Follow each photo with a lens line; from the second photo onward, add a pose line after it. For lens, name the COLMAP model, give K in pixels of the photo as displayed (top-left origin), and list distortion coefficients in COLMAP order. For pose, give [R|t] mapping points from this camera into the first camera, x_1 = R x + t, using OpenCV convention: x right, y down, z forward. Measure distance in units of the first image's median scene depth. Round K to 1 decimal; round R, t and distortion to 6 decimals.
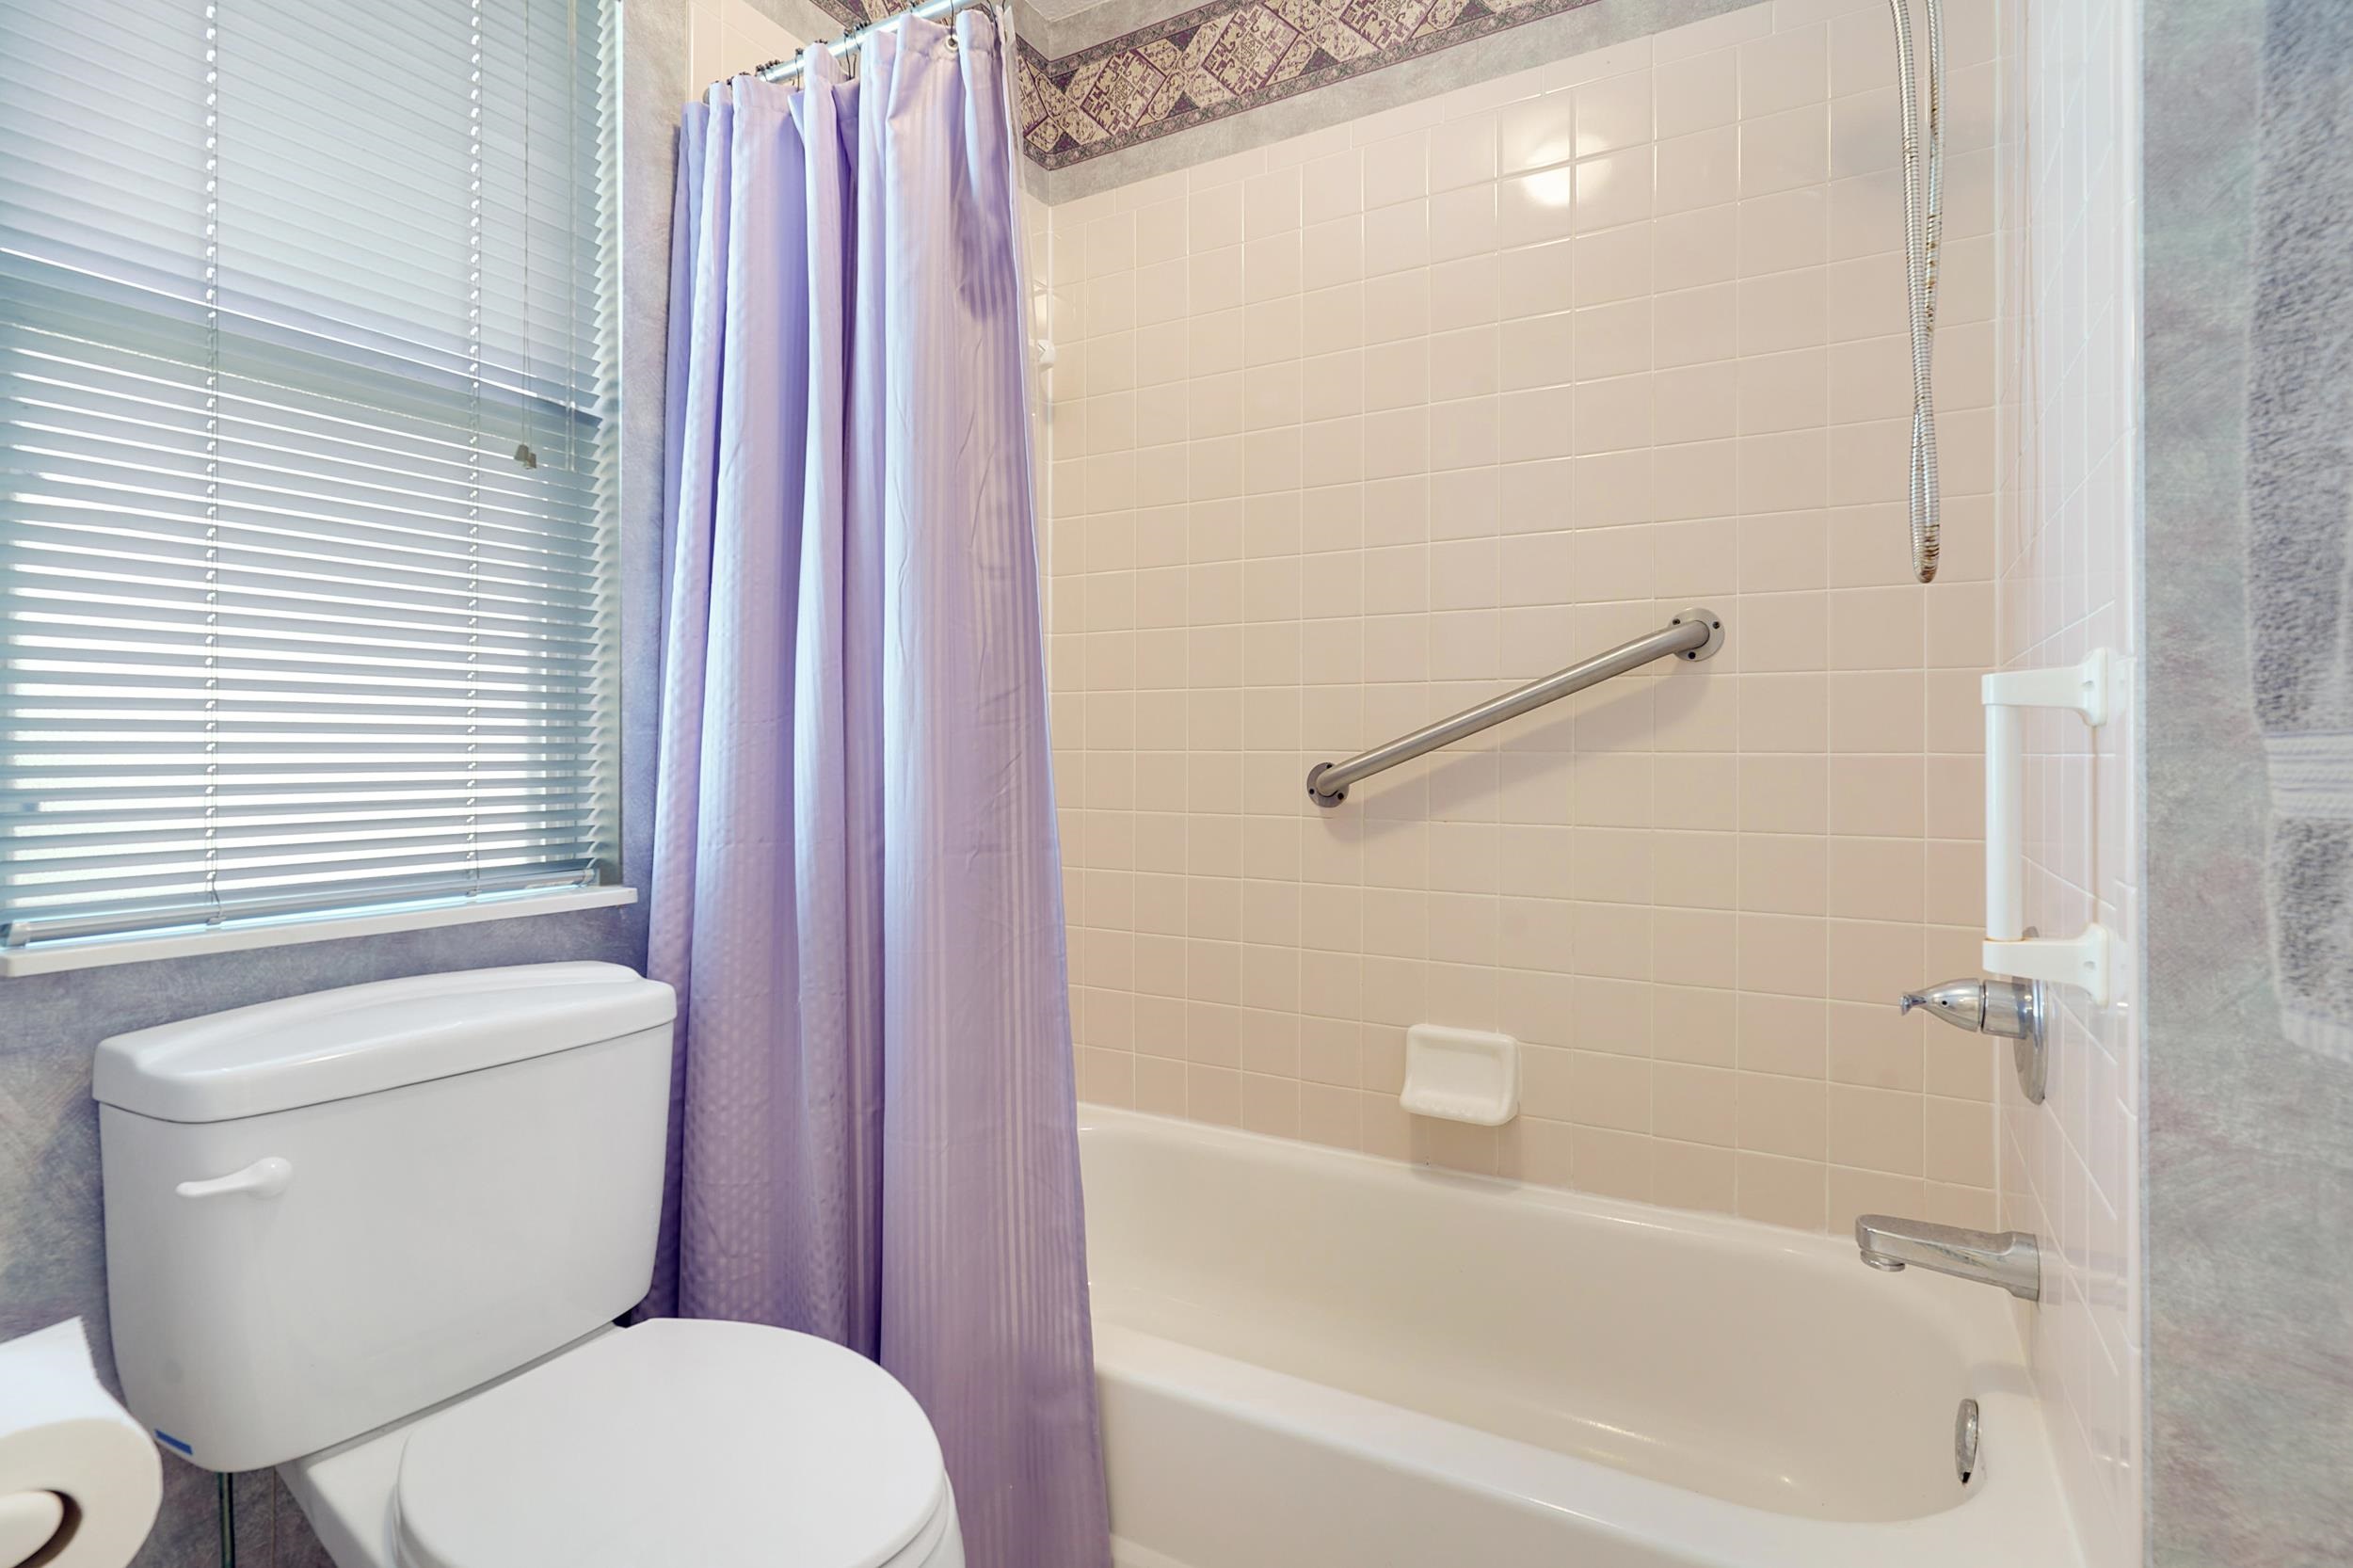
lens RADIAL K [[1144.2, 0, 1183.4], [0, 1144.2, 778.1], [0, 0, 1]] dist [0.005922, 0.001442]
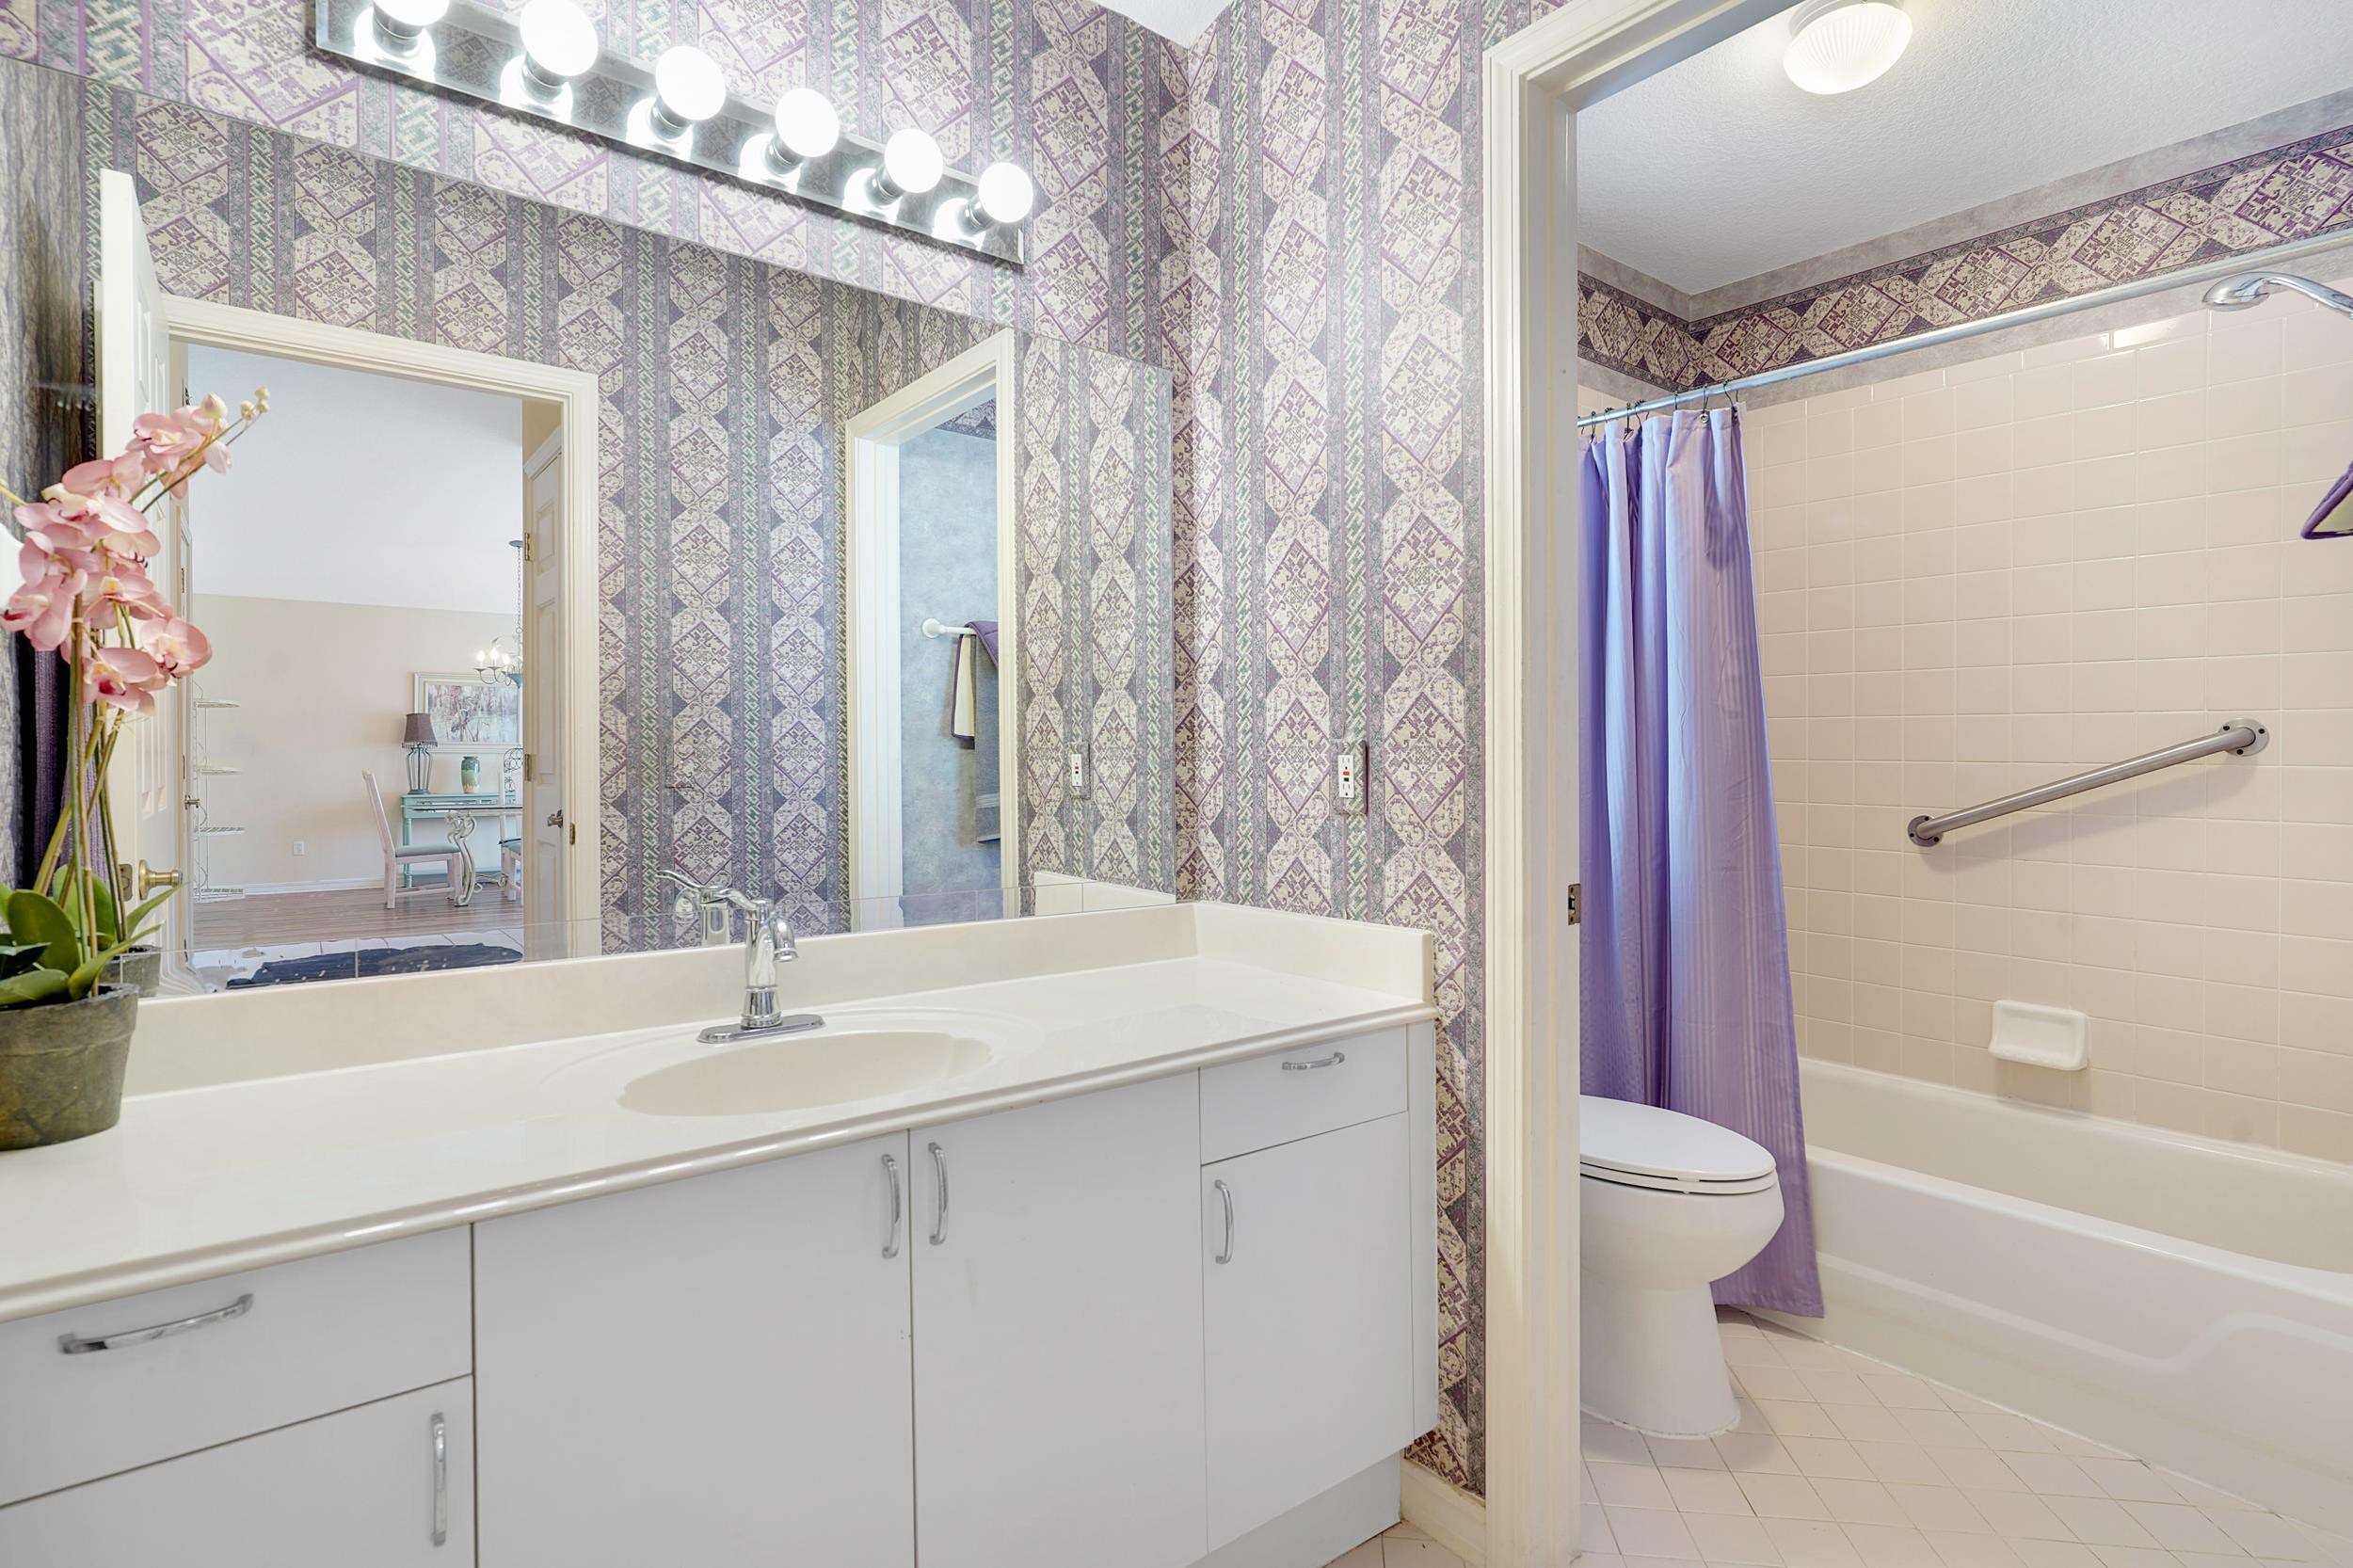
lens RADIAL K [[1144.2, 0, 1171.5], [0, 1144.2, 758.3], [0, 0, 1]] dist [0.005922, 0.001442]
pose [[0.929194, 0.008590, -0.369493, -0.247863], [-0.014674, 0.999799, -0.013659, -0.057986], [0.369301, 0.018114, 0.929133, -0.778379]]
